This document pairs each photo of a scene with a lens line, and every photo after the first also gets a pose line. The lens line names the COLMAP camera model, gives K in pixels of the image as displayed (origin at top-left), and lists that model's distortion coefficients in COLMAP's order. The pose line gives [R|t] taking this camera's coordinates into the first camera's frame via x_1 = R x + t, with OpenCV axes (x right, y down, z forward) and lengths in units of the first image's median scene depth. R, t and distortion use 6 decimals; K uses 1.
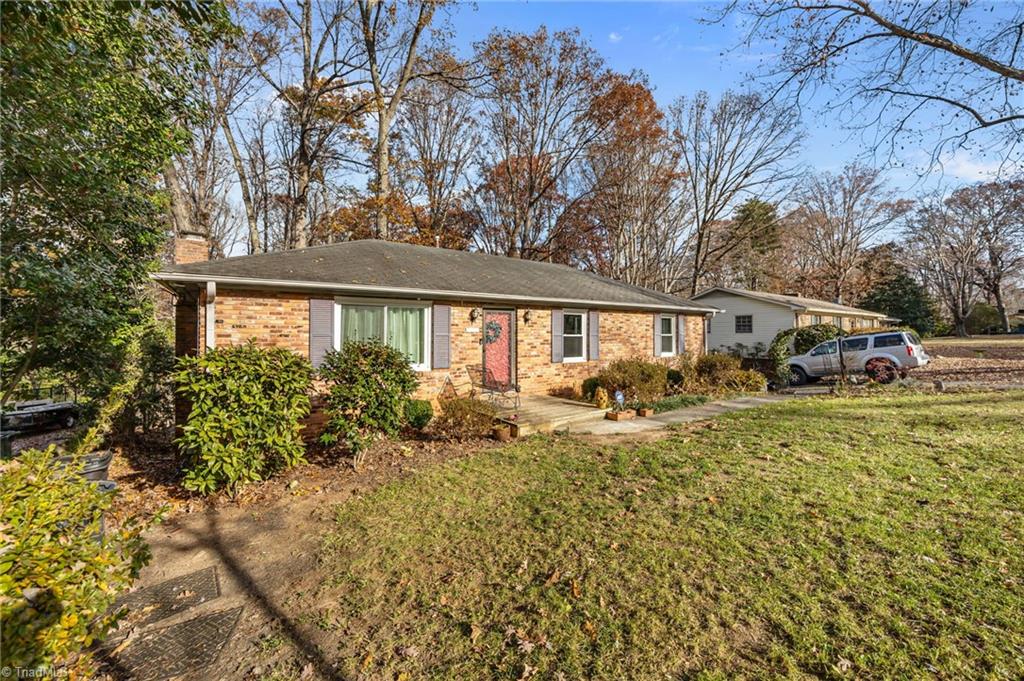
lens RADIAL K [[395.4, 0, 506.6], [0, 395.4, 335.5], [0, 0, 1]] dist [-0.000431, 0.000017]
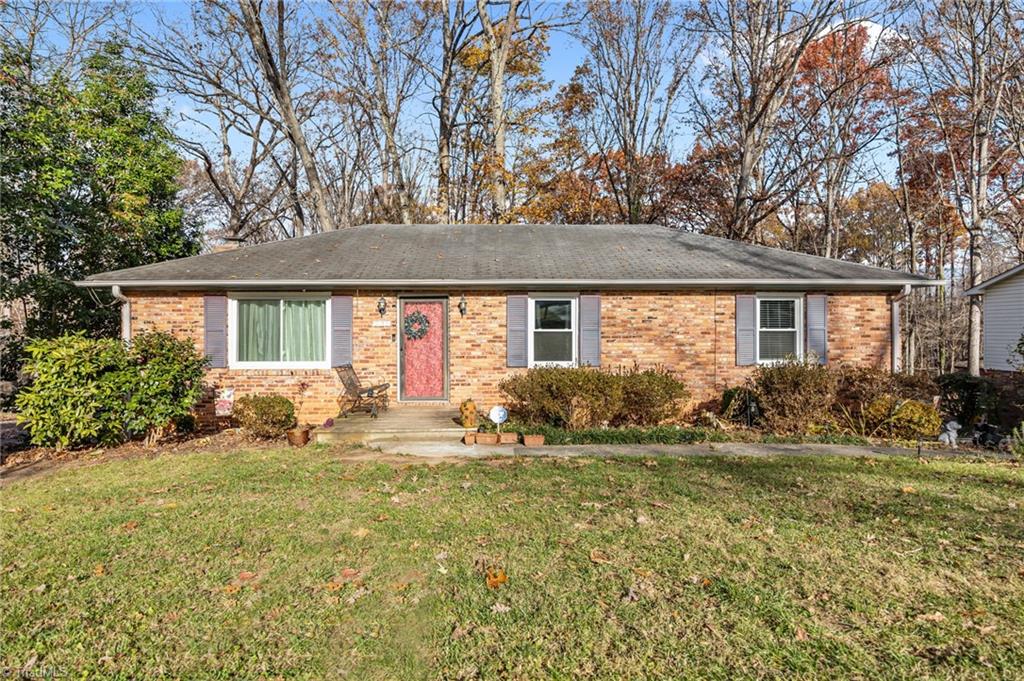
lens RADIAL K [[395.4, 0, 506.6], [0, 395.4, 335.5], [0, 0, 1]] dist [-0.000431, 0.000017]
pose [[0.826961, 0.010568, -0.562160, 0.568194], [-0.001071, 0.999851, 0.017221, -0.003432], [0.562259, -0.013639, 0.826849, 0.420345]]
